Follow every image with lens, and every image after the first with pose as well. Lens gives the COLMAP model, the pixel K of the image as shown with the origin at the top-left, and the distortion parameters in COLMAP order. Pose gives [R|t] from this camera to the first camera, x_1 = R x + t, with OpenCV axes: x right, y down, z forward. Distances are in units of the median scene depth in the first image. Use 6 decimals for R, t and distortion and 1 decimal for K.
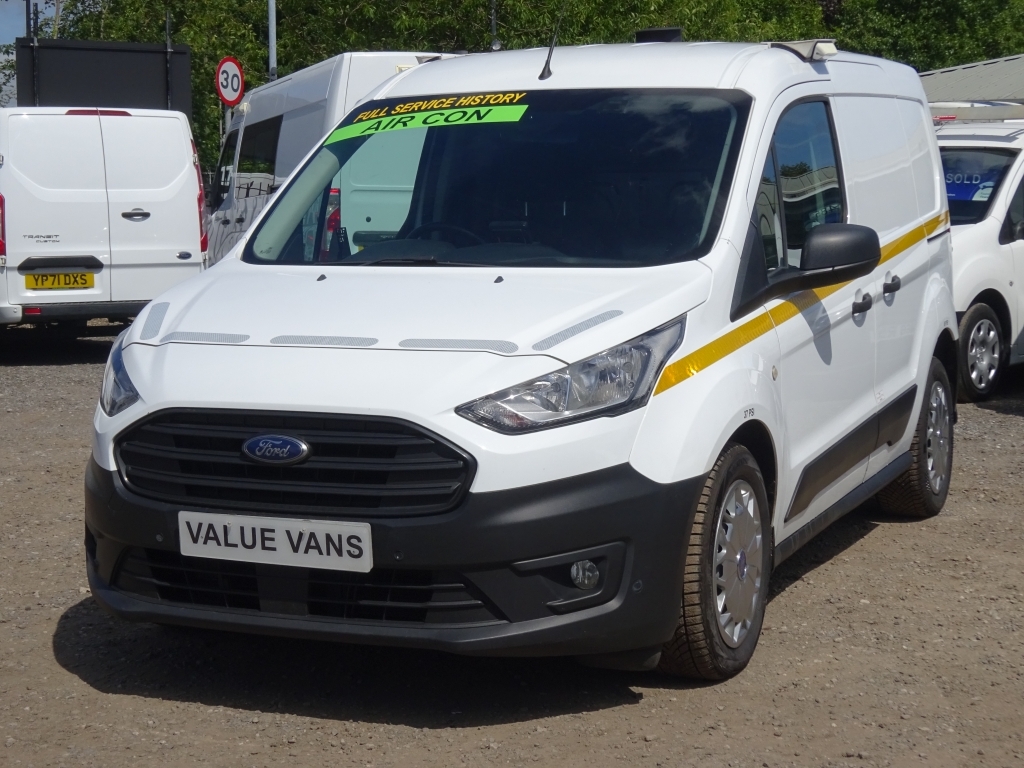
lens RADIAL K [[1880.7, 0, 481.5], [0, 1880.7, 364.5], [0, 0, 1]] dist [-0.041410, 0.000000]
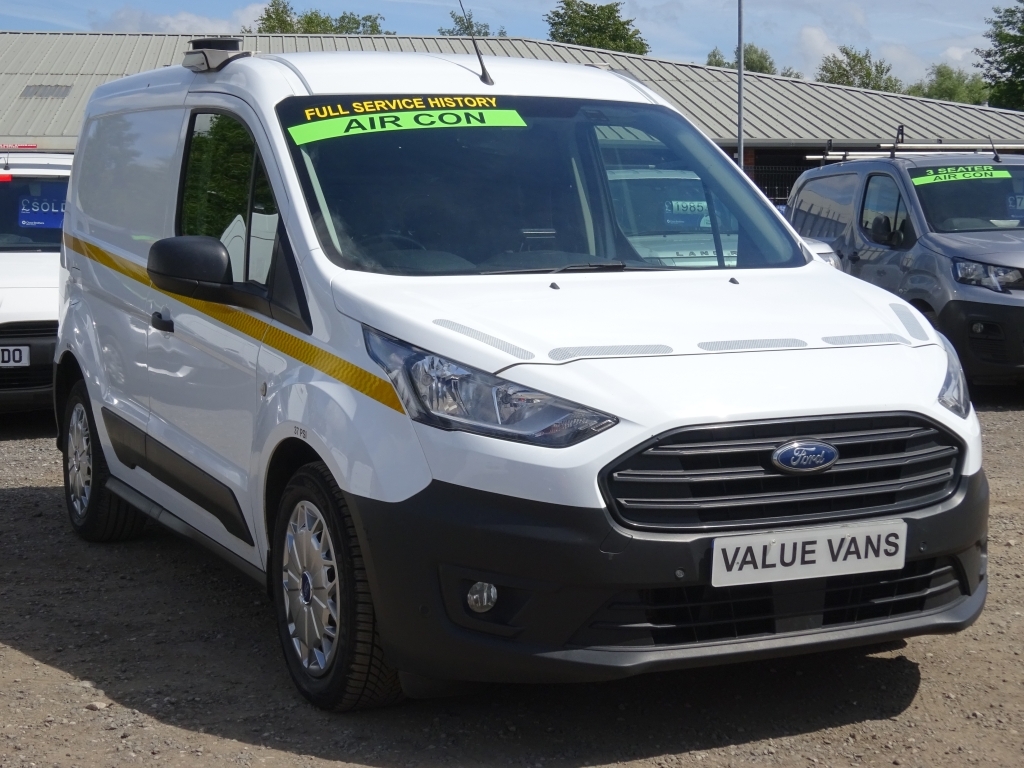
lens RADIAL K [[1781.9, 0, 505.9], [0, 1781.9, 384.0], [0, 0, 1]] dist [-0.006405, 0.000000]
pose [[0.647502, -0.062621, 0.759487, -0.858562], [0.069908, 0.997297, 0.022629, -0.021987], [-0.758851, 0.038442, 0.650129, 0.509117]]
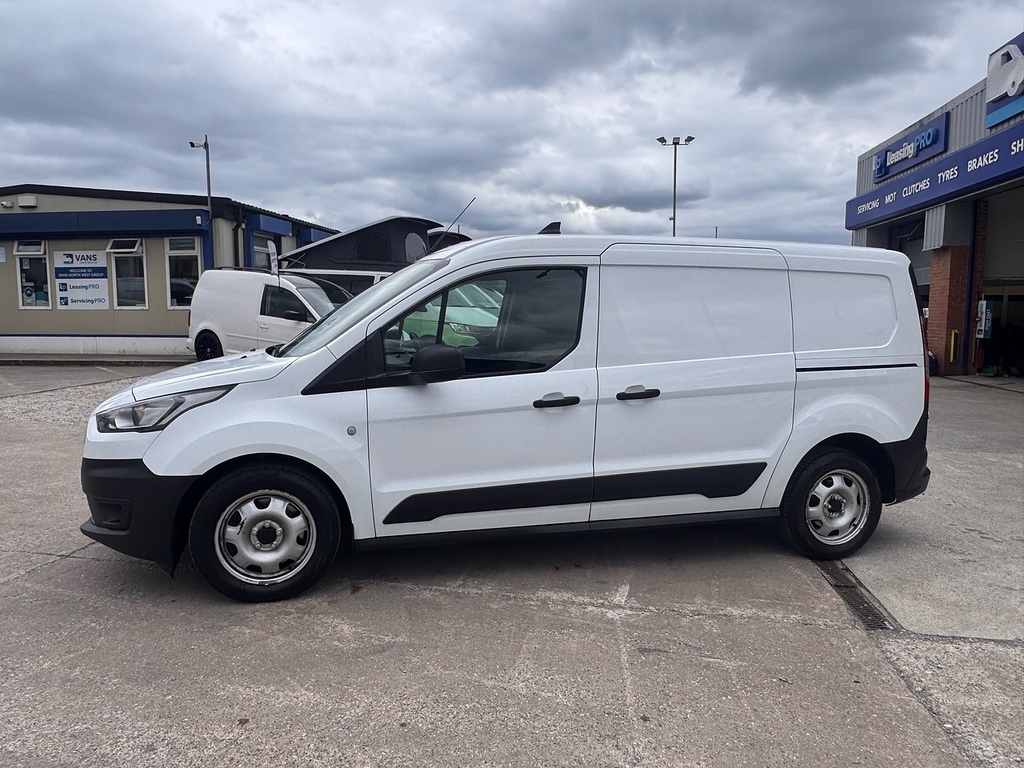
lens RADIAL K [[686.4, 0, 509.9], [0, 686.4, 381.8], [0, 0, 1]] dist [-0.011162, 0.008959]
pose [[0.642746, 0.115880, -0.757264, 0.782903], [-0.114925, 0.991892, 0.054238, -0.097680], [0.757410, 0.052167, 0.650853, 0.806168]]
